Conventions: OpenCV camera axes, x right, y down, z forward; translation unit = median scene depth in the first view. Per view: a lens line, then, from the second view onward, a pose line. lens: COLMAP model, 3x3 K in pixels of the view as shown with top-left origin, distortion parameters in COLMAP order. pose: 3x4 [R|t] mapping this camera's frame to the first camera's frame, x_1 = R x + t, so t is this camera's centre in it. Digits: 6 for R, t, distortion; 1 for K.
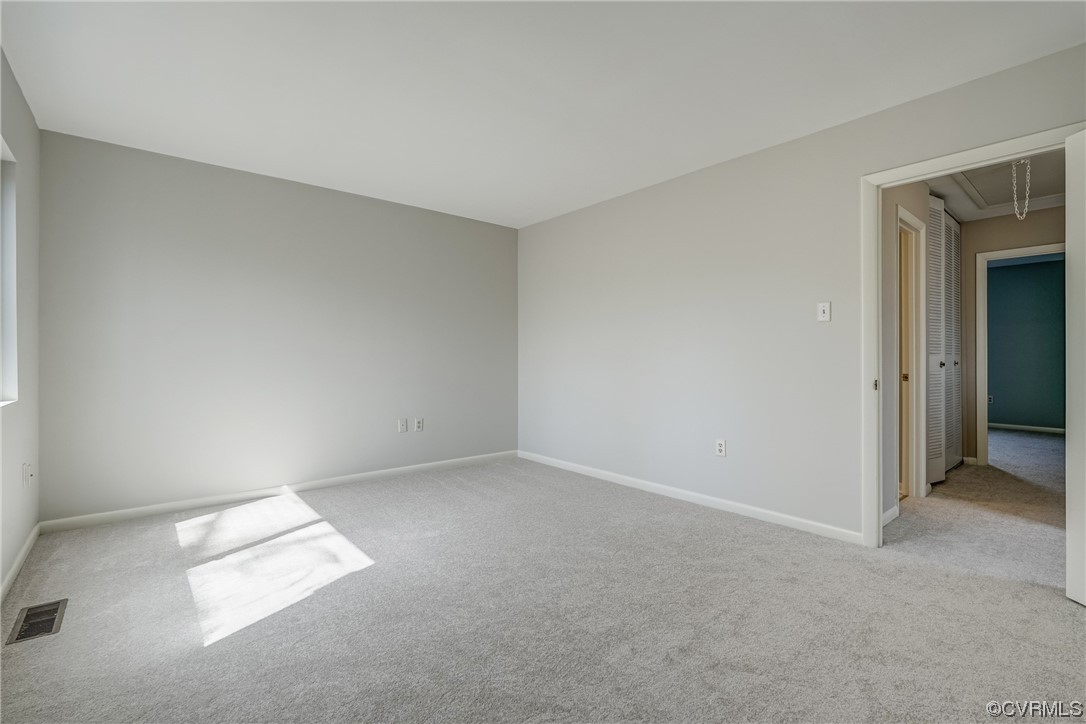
lens RADIAL K [[486.7, 0, 543.3], [0, 486.7, 354.2], [0, 0, 1]] dist [-0.002850, 0.000267]
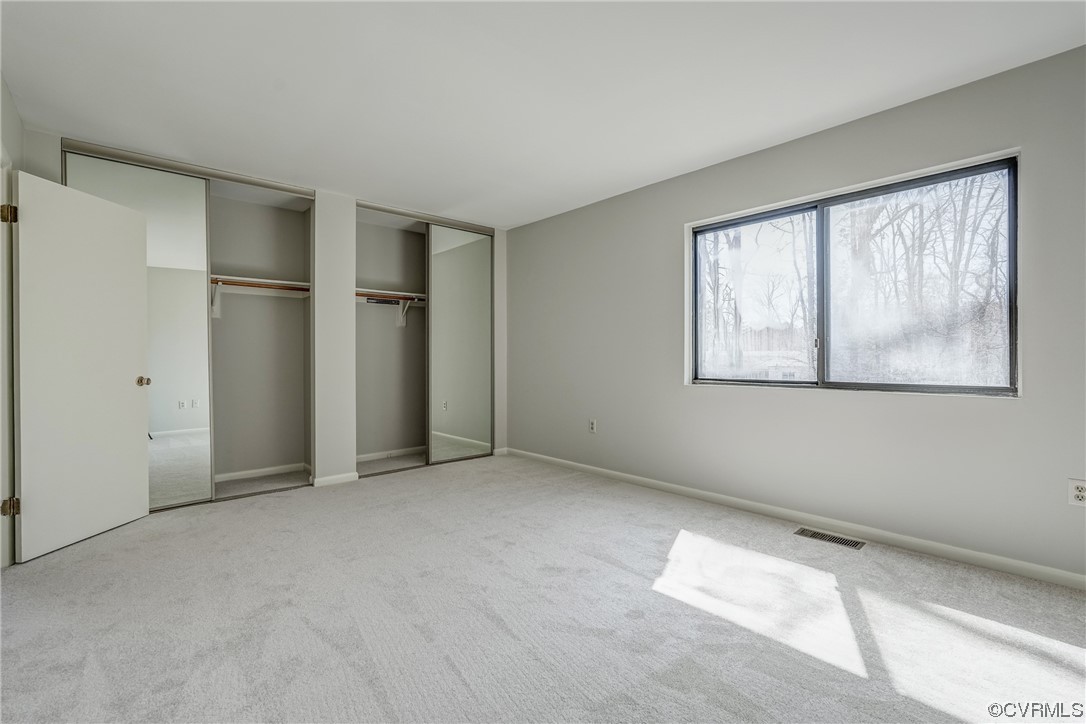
lens RADIAL K [[486.7, 0, 543.3], [0, 486.7, 354.2], [0, 0, 1]] dist [-0.002850, 0.000267]
pose [[-0.999612, 0.005487, -0.027316, -0.120070], [0.005554, 0.999982, -0.002377, 0.003862], [0.027302, -0.002528, -0.999624, 1.839854]]
